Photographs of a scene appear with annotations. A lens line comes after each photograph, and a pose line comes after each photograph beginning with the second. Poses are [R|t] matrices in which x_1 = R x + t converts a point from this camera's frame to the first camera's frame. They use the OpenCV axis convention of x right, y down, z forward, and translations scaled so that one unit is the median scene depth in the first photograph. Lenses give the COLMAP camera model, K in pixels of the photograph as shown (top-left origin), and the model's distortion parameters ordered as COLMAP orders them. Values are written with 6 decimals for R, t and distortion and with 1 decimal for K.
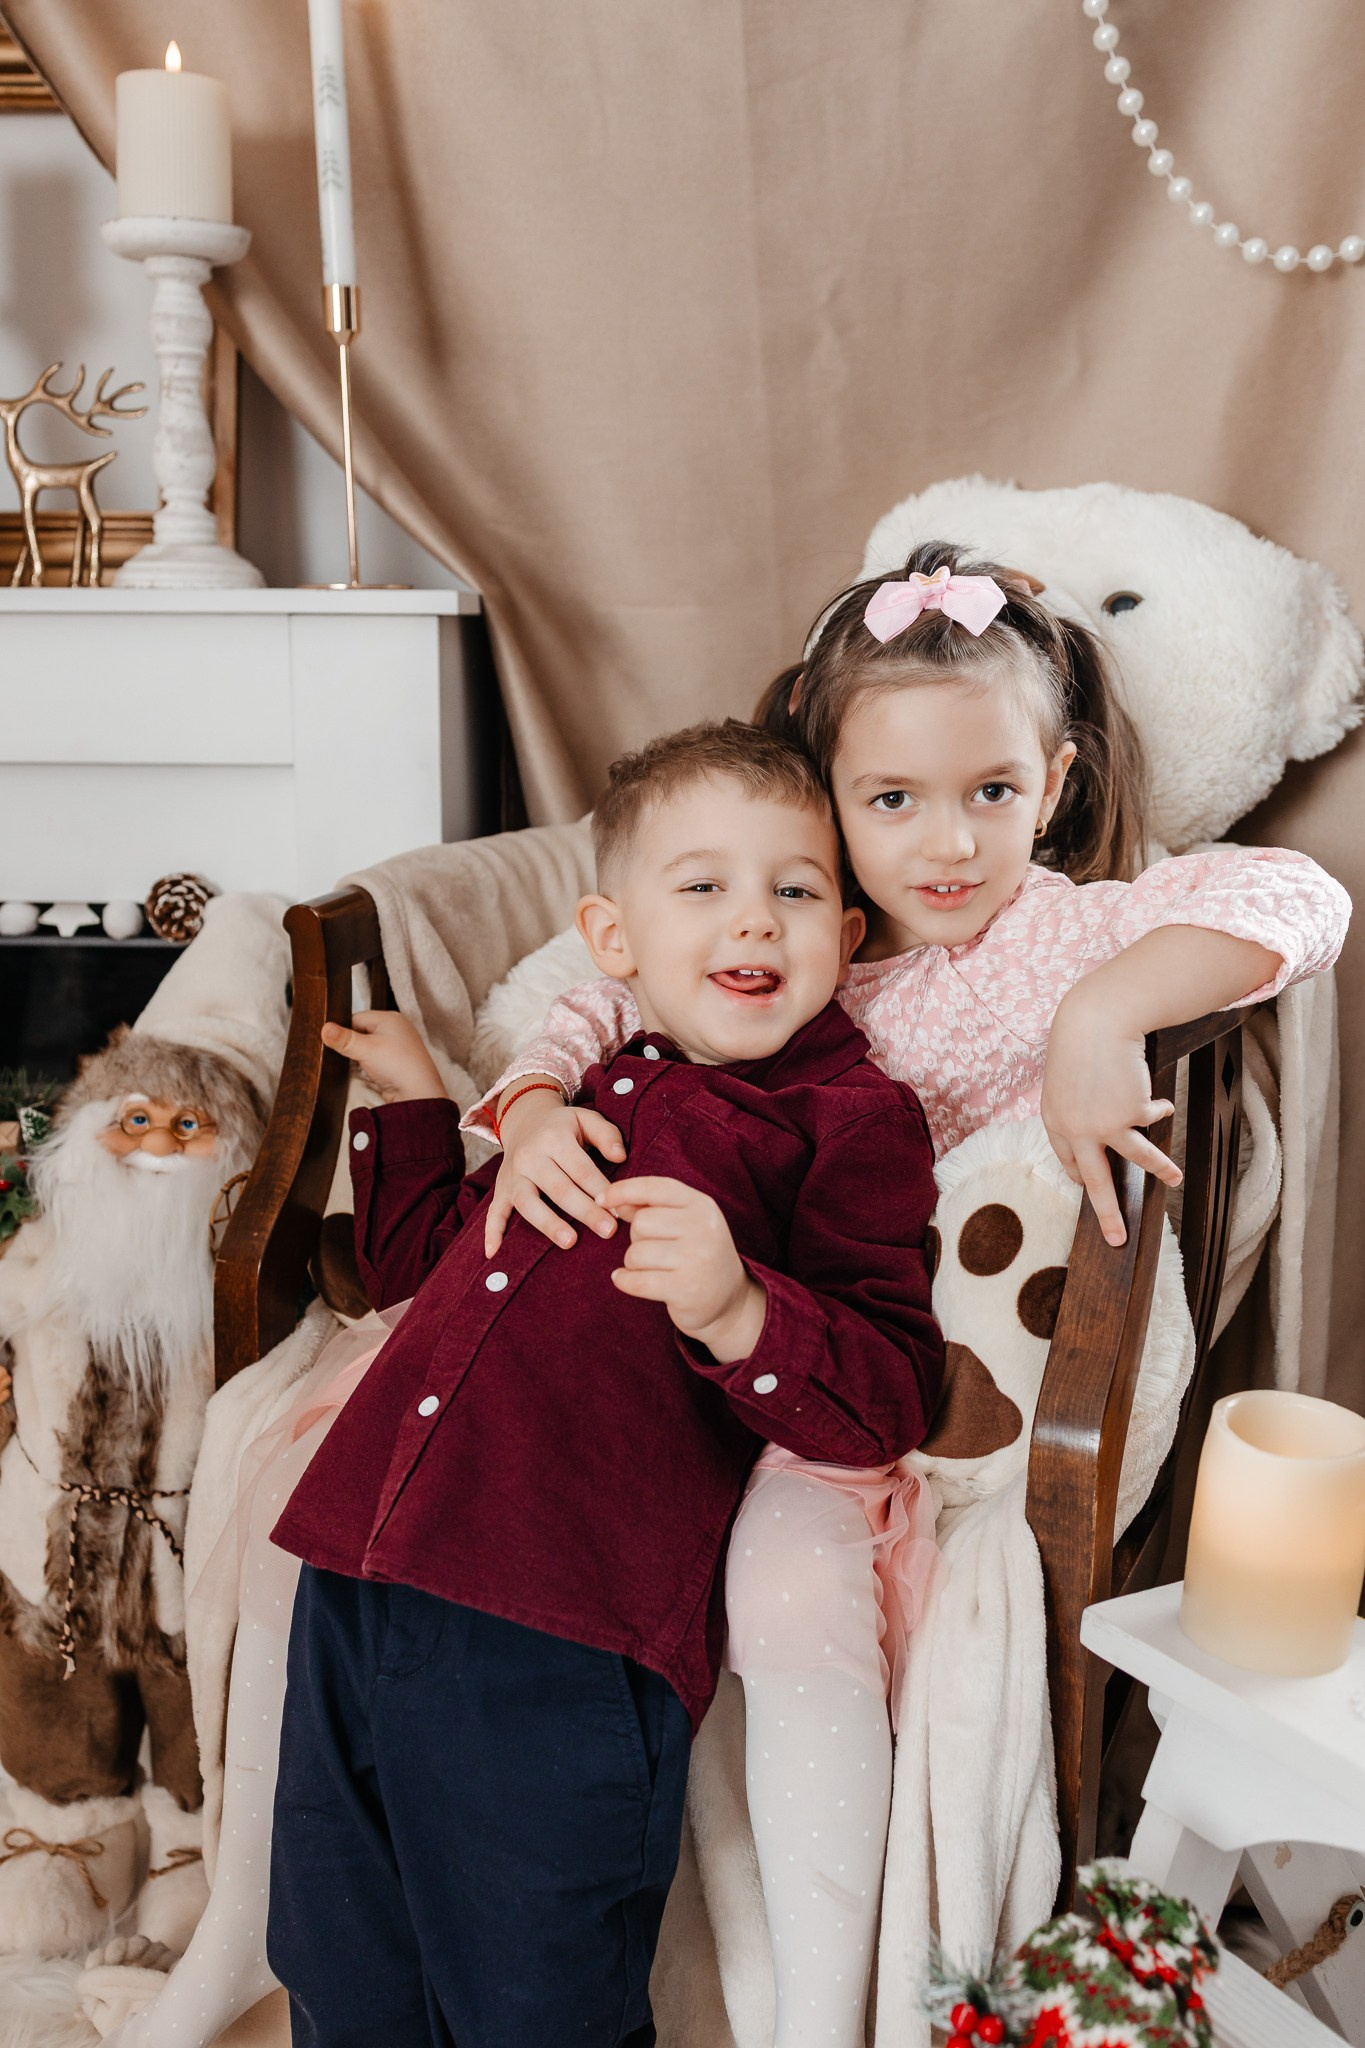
lens RADIAL K [[2053.2, 0, 682.5], [0, 2053.2, 1024.0], [0, 0, 1]] dist [0.011206, -0.003105]
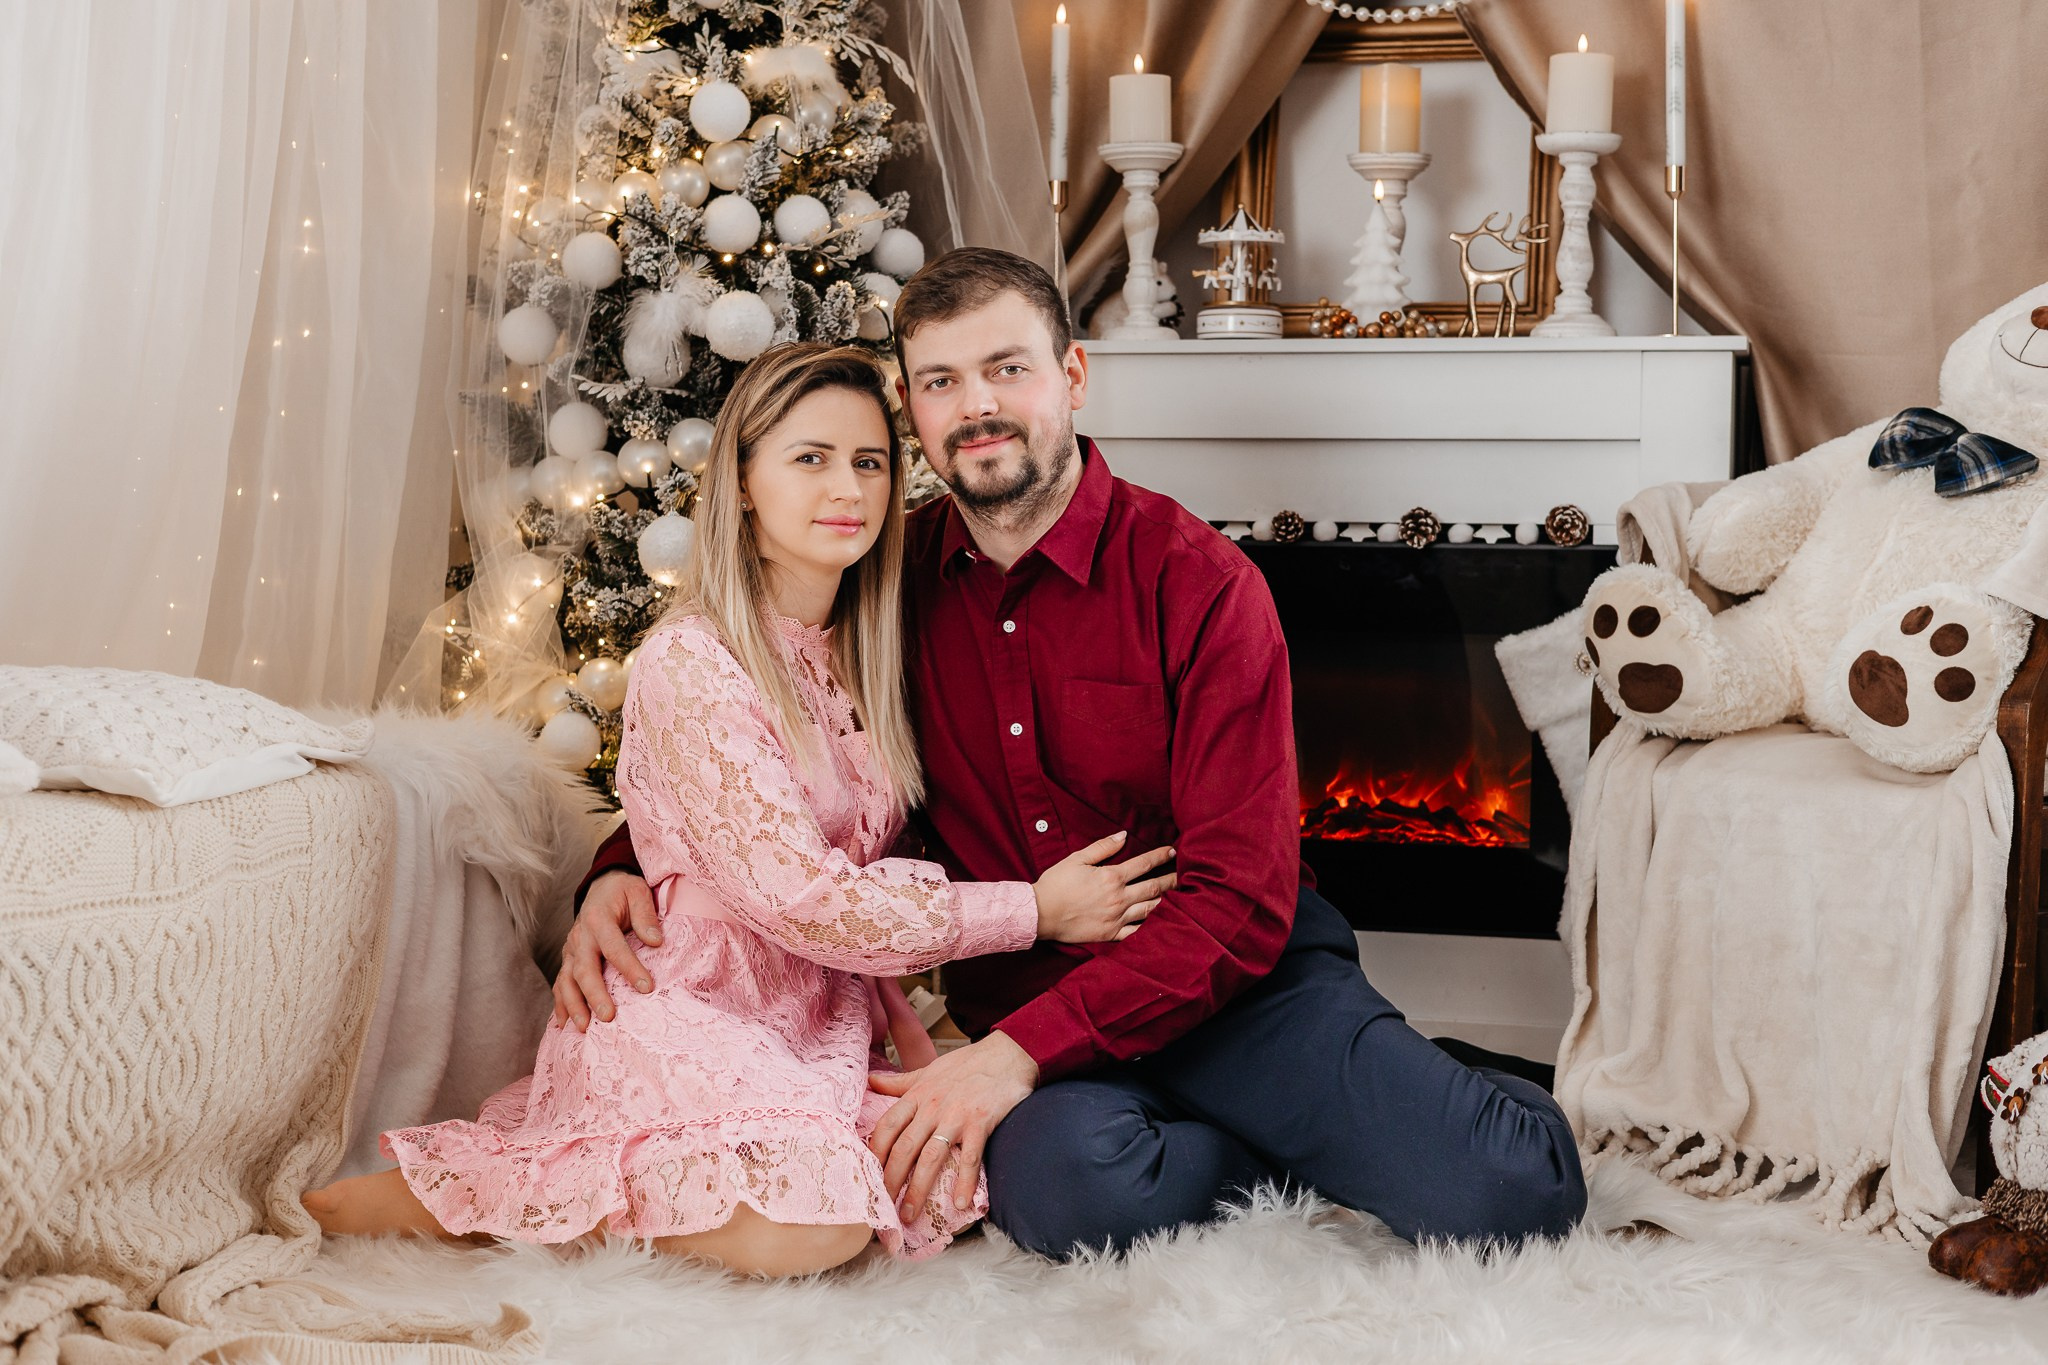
lens RADIAL K [[2985.4, 0, 1024.0], [0, 2985.4, 682.5], [0, 0, 1]] dist [0.011692, 0.056969]
pose [[0.977776, 0.015961, -0.209043, -0.170480], [-0.045565, 0.989442, -0.137578, 0.440250], [0.204640, 0.144045, 0.968180, -1.478408]]
